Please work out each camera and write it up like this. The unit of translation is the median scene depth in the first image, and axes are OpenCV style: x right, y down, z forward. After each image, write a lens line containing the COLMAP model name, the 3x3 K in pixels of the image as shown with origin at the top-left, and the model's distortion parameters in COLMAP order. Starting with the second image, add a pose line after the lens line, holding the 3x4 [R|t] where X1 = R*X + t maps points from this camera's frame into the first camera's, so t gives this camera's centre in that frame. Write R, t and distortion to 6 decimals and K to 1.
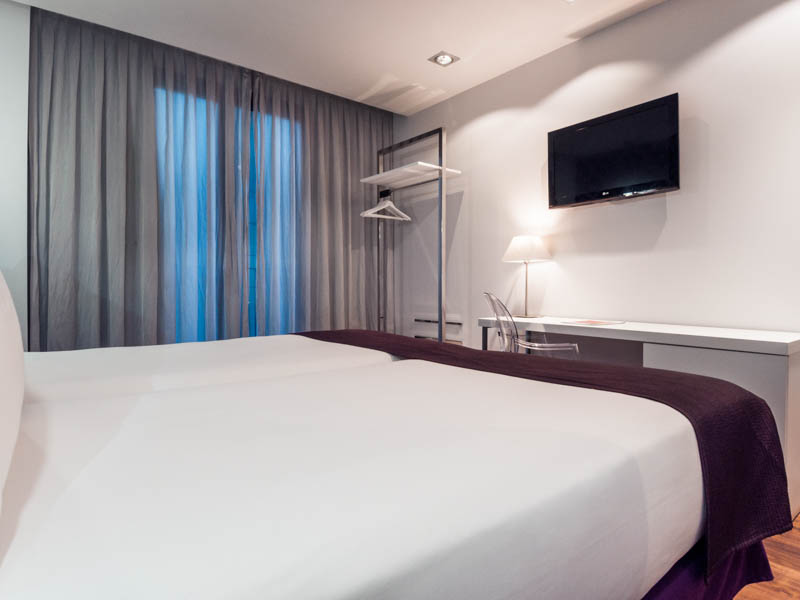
lens RADIAL K [[460.6, 0, 388.4], [0, 460.6, 298.0], [0, 0, 1]] dist [0.042849, -0.040135]
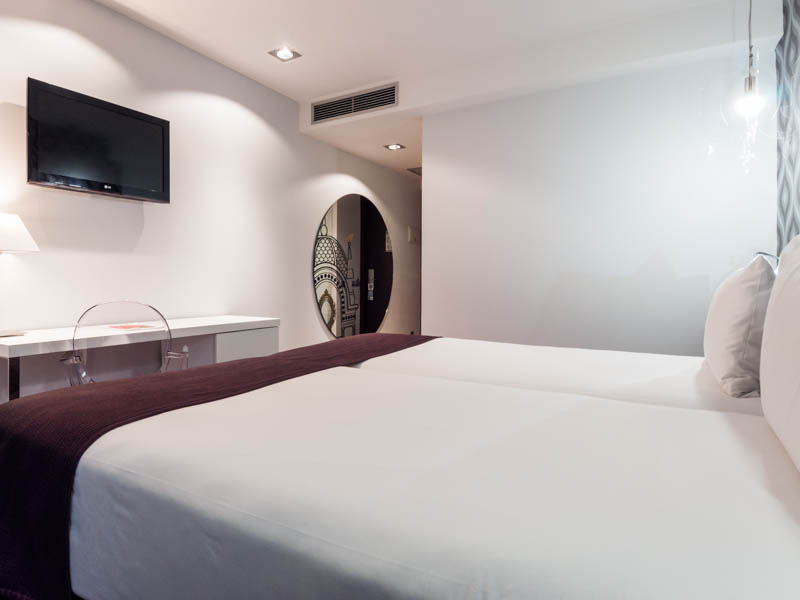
lens RADIAL K [[460.6, 0, 388.4], [0, 460.6, 298.0], [0, 0, 1]] dist [0.042849, -0.040135]
pose [[-0.356081, -0.041827, 0.933518, -0.649123], [0.013994, 0.998647, 0.050083, -0.046552], [-0.934350, 0.030897, -0.355014, 0.874009]]
